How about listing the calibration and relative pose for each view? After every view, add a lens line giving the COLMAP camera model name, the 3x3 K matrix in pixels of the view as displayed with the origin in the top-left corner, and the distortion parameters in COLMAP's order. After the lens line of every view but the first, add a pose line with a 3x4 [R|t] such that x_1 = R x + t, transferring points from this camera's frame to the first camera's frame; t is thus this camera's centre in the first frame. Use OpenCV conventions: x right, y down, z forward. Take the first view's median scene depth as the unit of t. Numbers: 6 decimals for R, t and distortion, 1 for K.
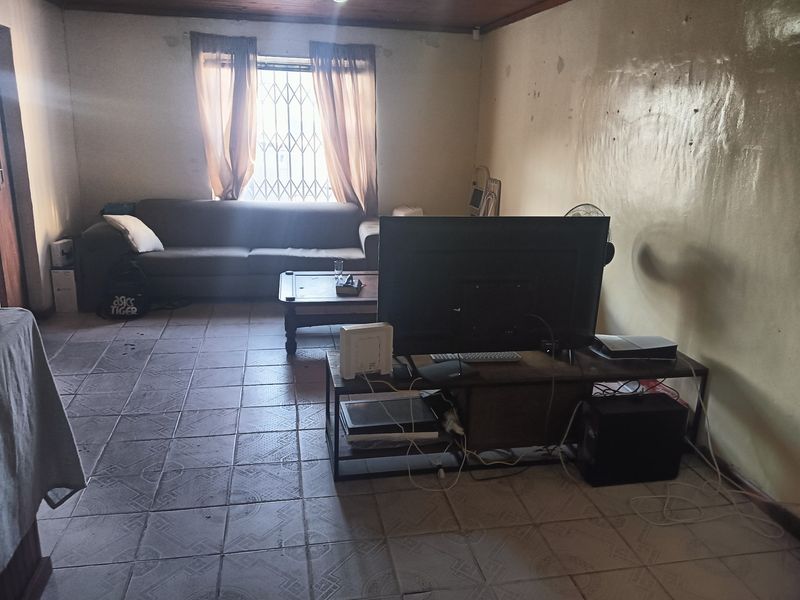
lens RADIAL K [[642.0, 0, 402.2], [0, 642.0, 292.3], [0, 0, 1]] dist [0.085391, -0.153475]
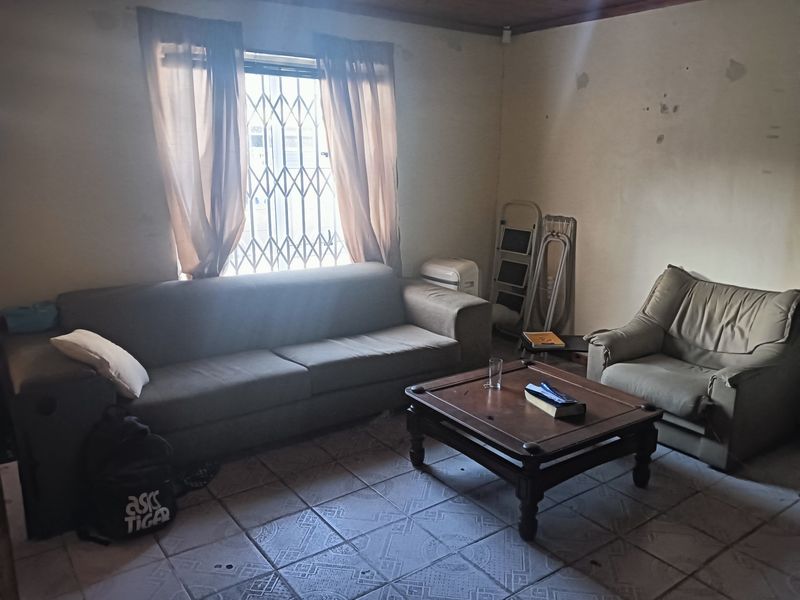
lens RADIAL K [[642.0, 0, 402.2], [0, 642.0, 292.3], [0, 0, 1]] dist [0.085391, -0.153475]
pose [[0.908303, -0.111356, 0.403219, -0.780680], [0.123266, 0.992367, -0.003615, -0.227268], [-0.399739, 0.052987, 0.915096, 0.774257]]
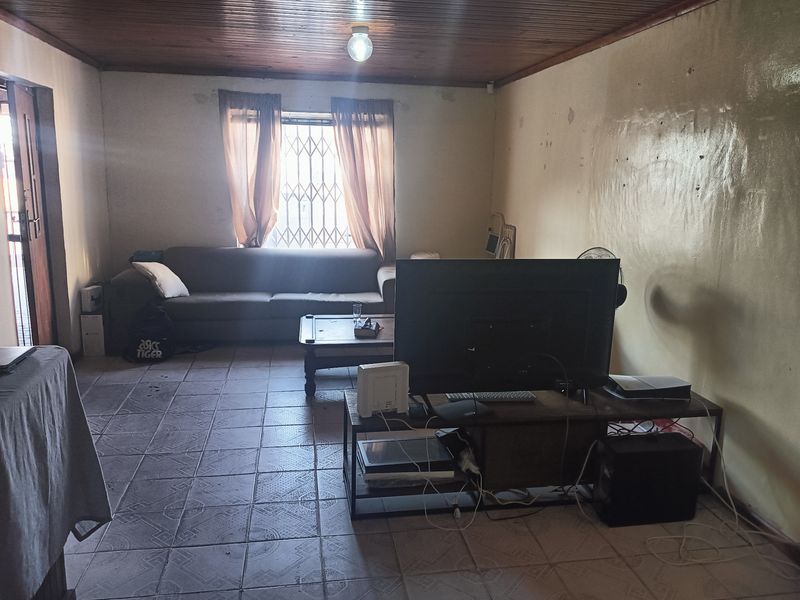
lens RADIAL K [[637.6, 0, 398.5], [0, 637.6, 288.3], [0, 0, 1]] dist [0.111343, -0.197144]
pose [[0.999371, -0.003486, -0.035299, 0.004638], [0.000704, 0.996913, -0.078514, 0.008798], [0.035464, 0.078440, 0.996288, -0.026697]]
